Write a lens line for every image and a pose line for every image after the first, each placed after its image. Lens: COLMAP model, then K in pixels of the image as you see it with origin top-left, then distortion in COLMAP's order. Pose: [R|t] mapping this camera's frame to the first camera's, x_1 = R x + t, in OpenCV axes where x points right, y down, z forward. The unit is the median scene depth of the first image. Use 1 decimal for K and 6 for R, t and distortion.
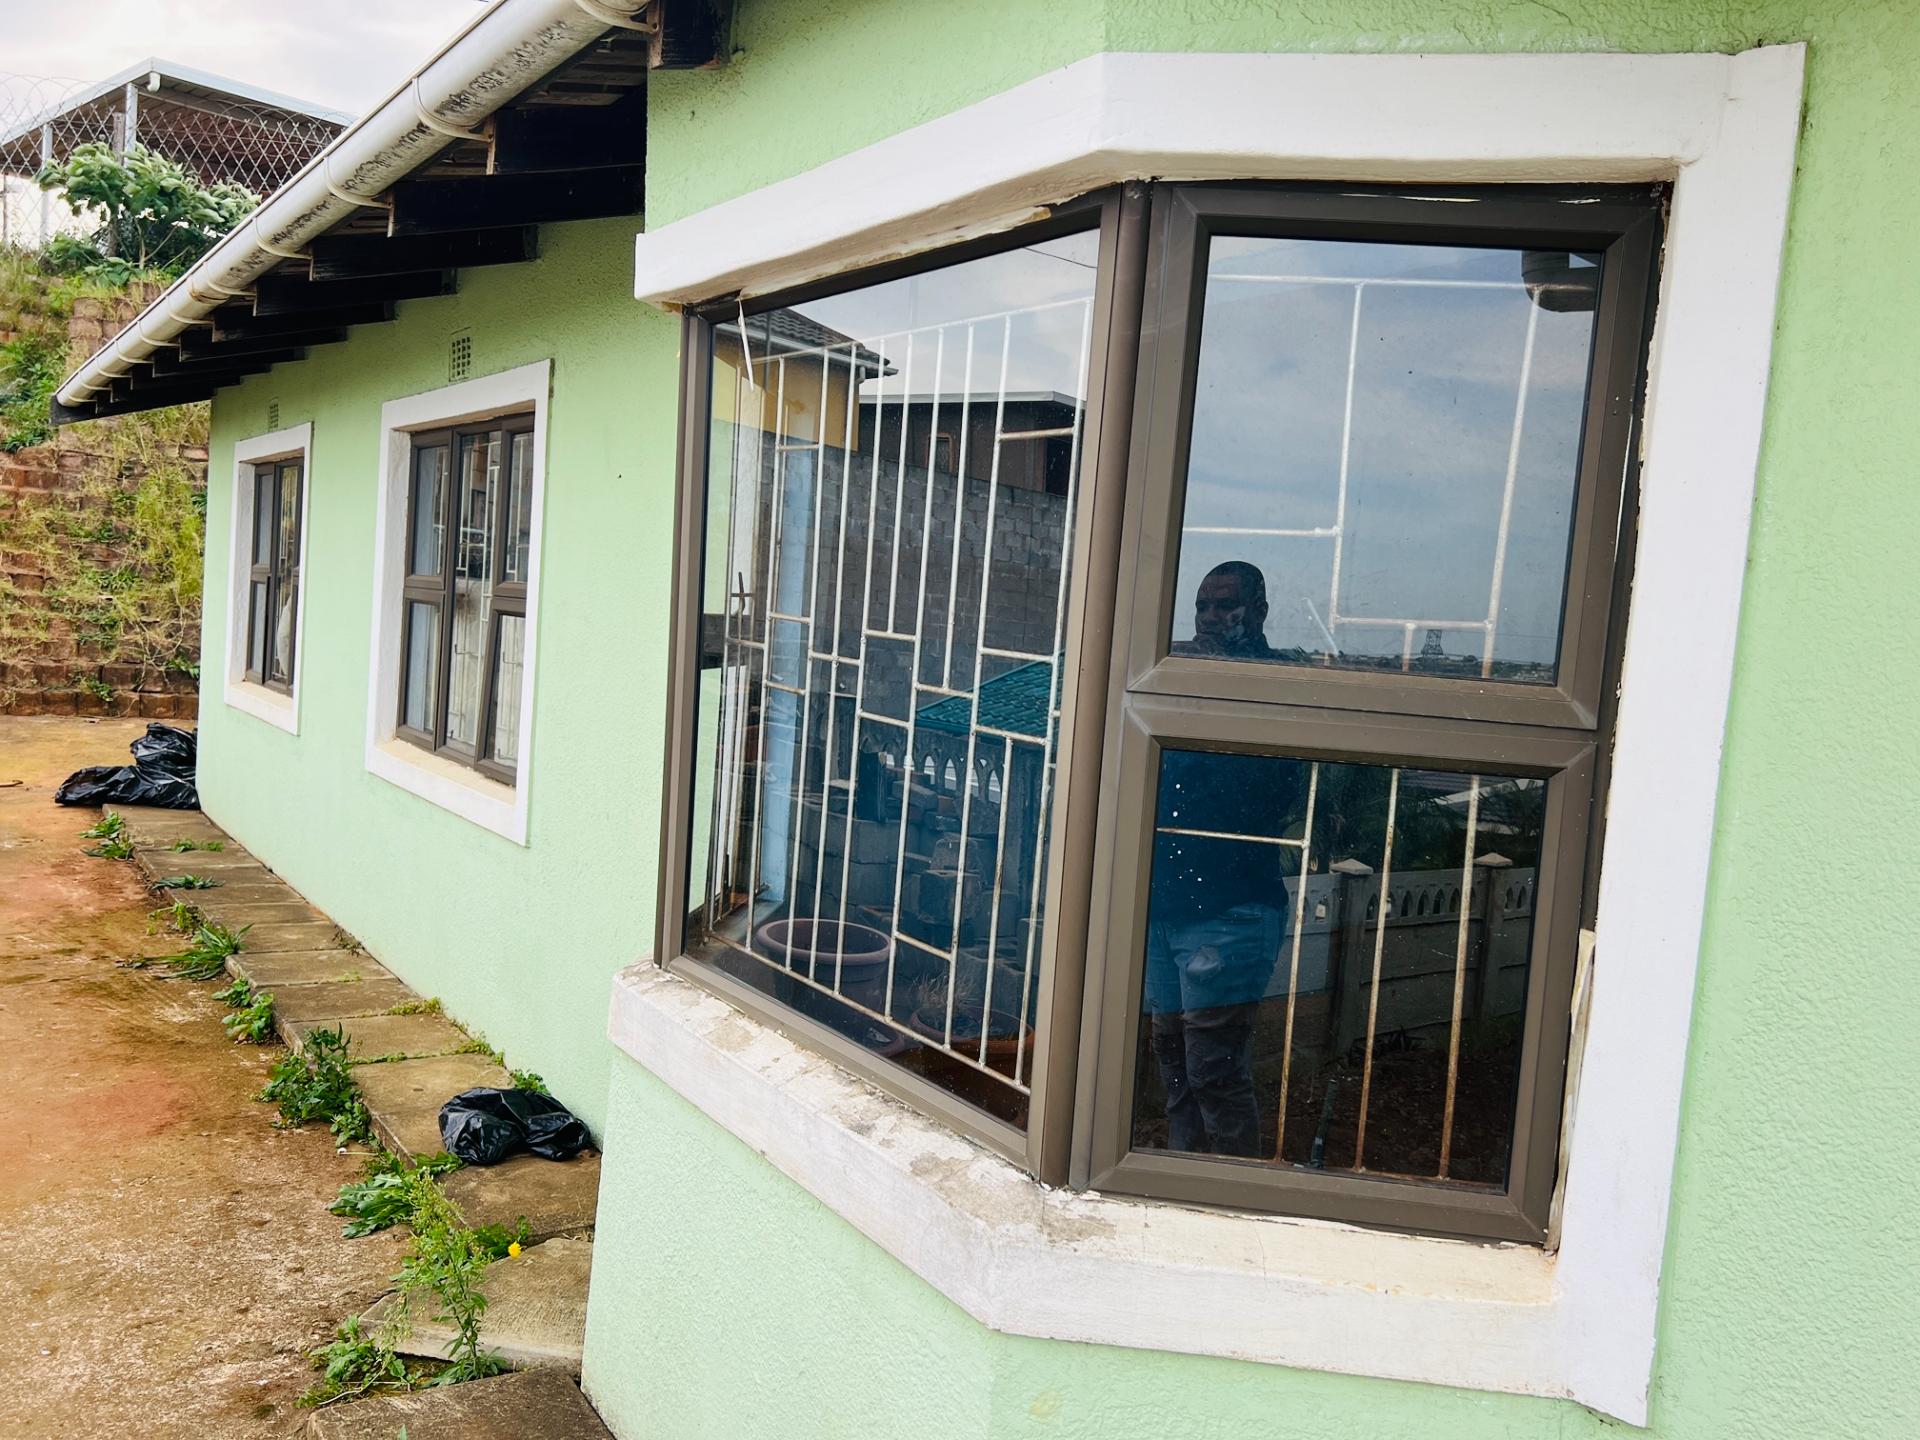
lens RADIAL K [[1447.9, 0, 966.5], [0, 1447.9, 714.6], [0, 0, 1]] dist [0.001172, -0.004339]
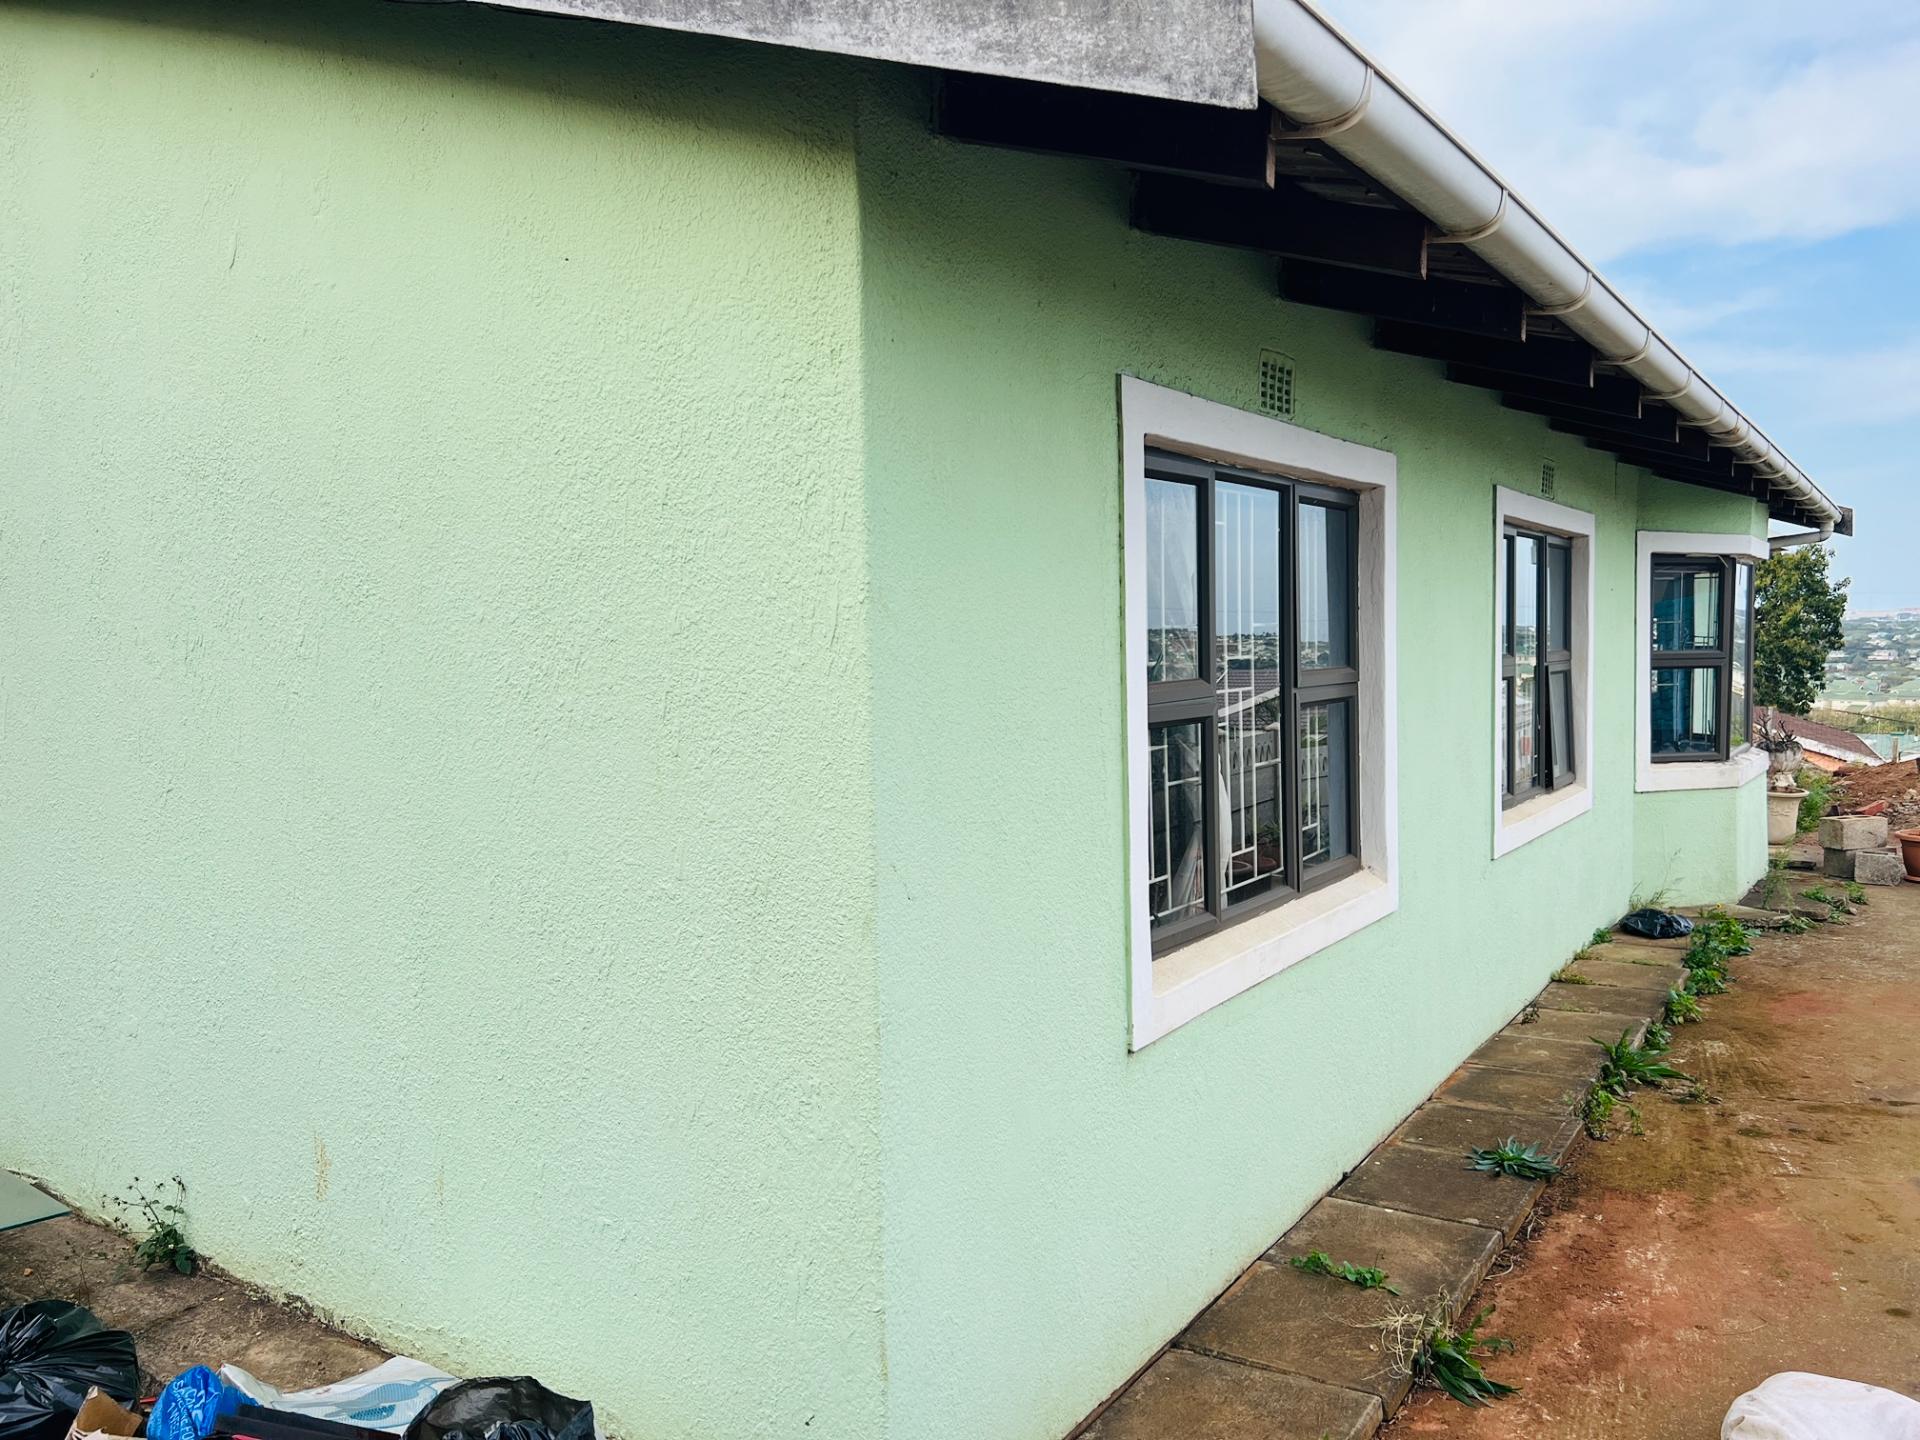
lens RADIAL K [[1420.8, 0, 964.6], [0, 1420.8, 732.2], [0, 0, 1]] dist [0.055351, -0.060077]
pose [[-0.325642, -0.130404, 0.936457, -1.703120], [0.054733, 0.986182, 0.156361, -0.313828], [-0.943908, 0.102173, -0.314005, 2.321222]]
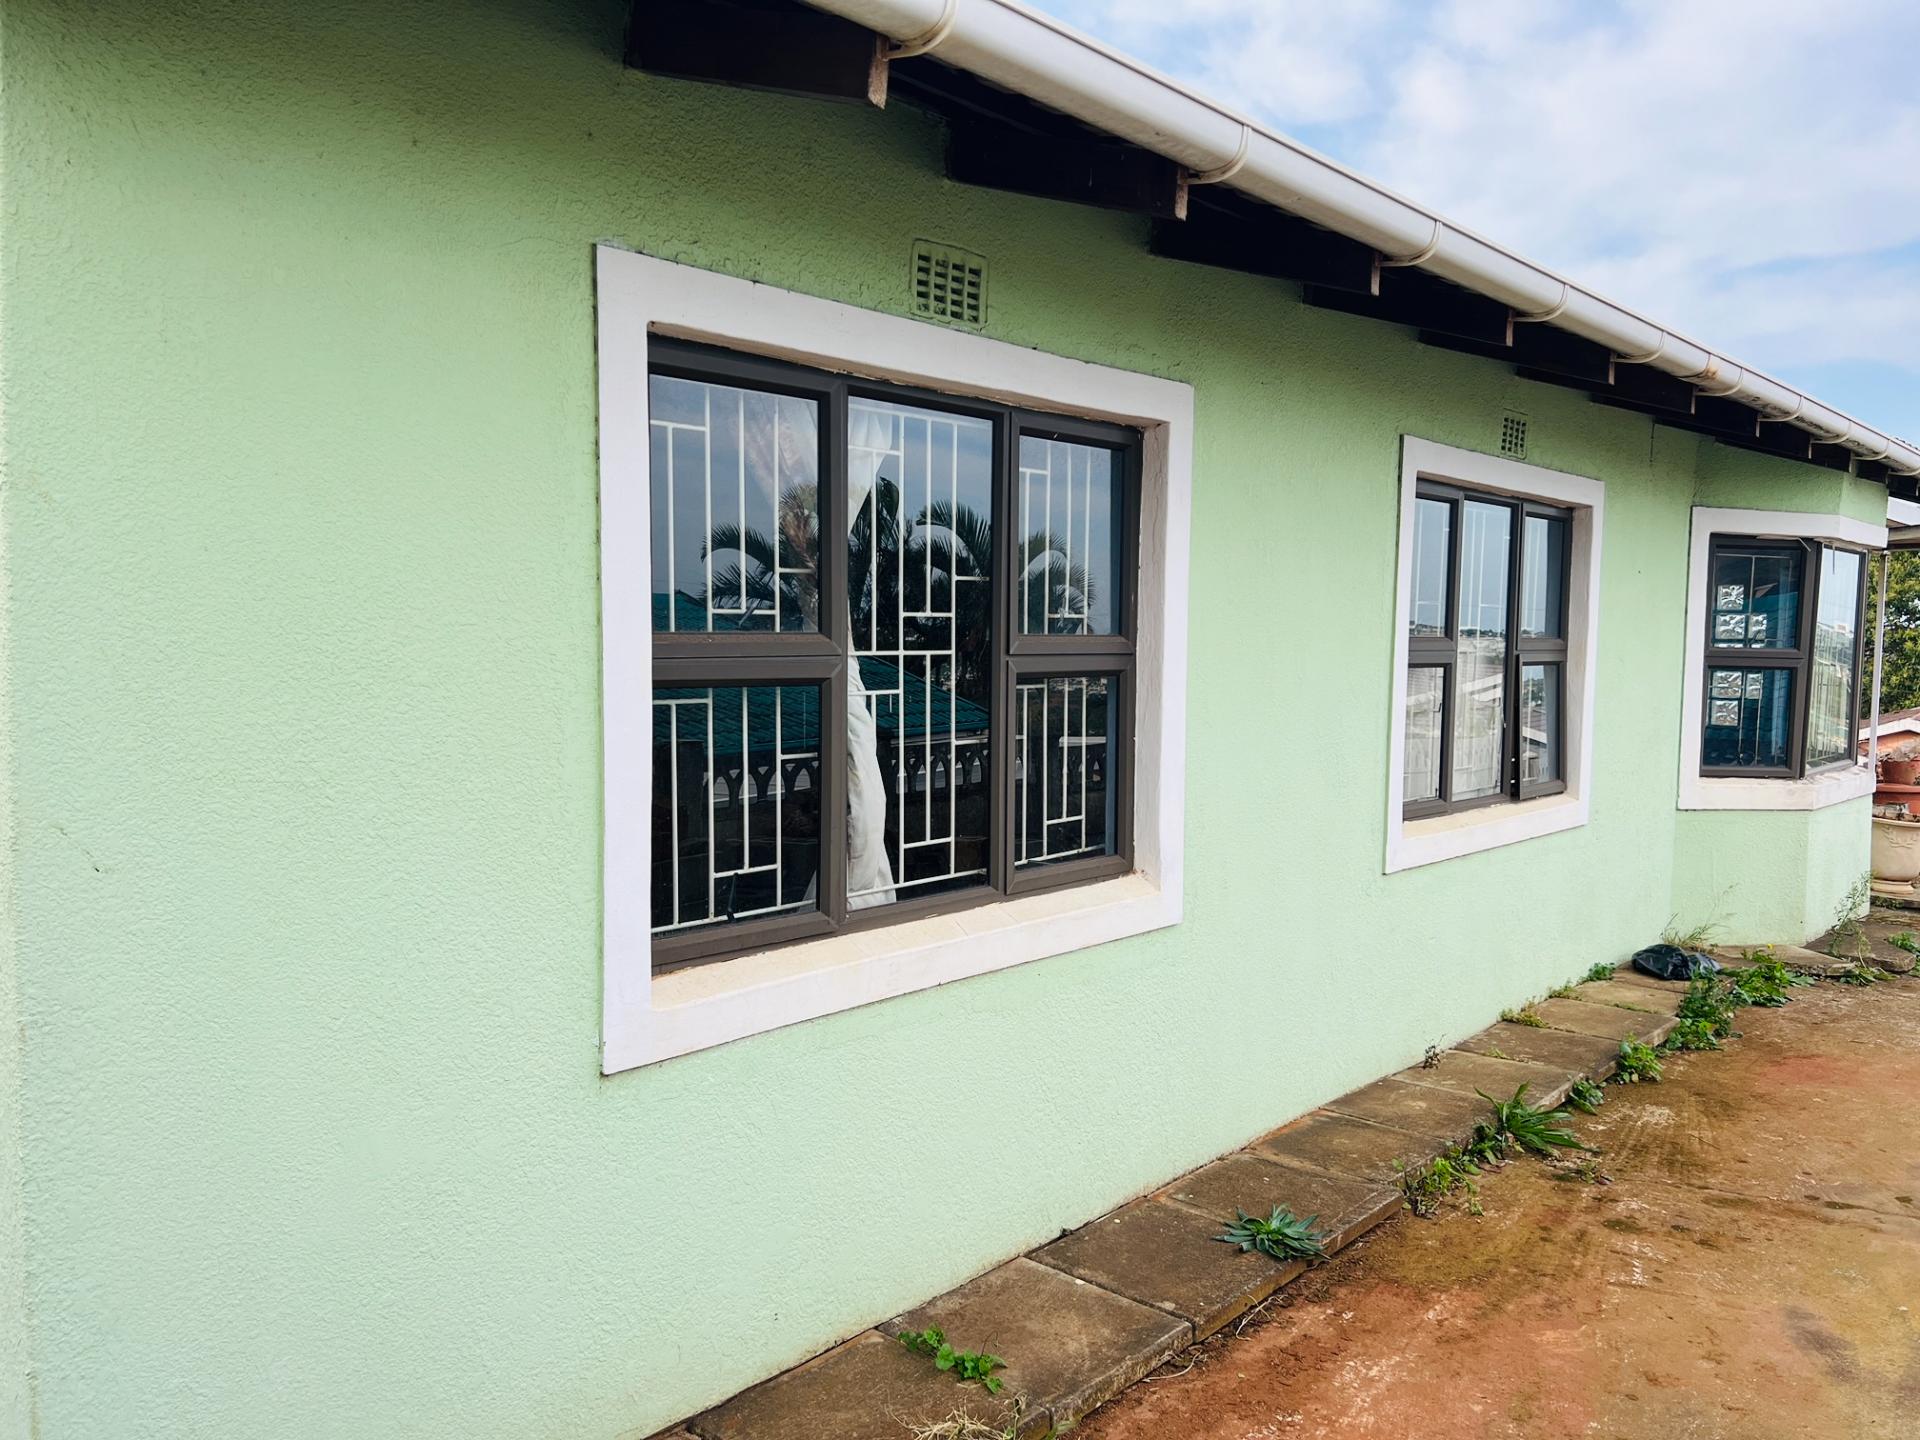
lens RADIAL K [[1420.8, 0, 964.6], [0, 1420.8, 732.2], [0, 0, 1]] dist [0.055351, -0.060077]
pose [[-0.180055, -0.152405, 0.971778, -1.658316], [0.032984, 0.986433, 0.160815, -0.265981], [-0.983103, 0.061008, -0.172585, 1.956667]]
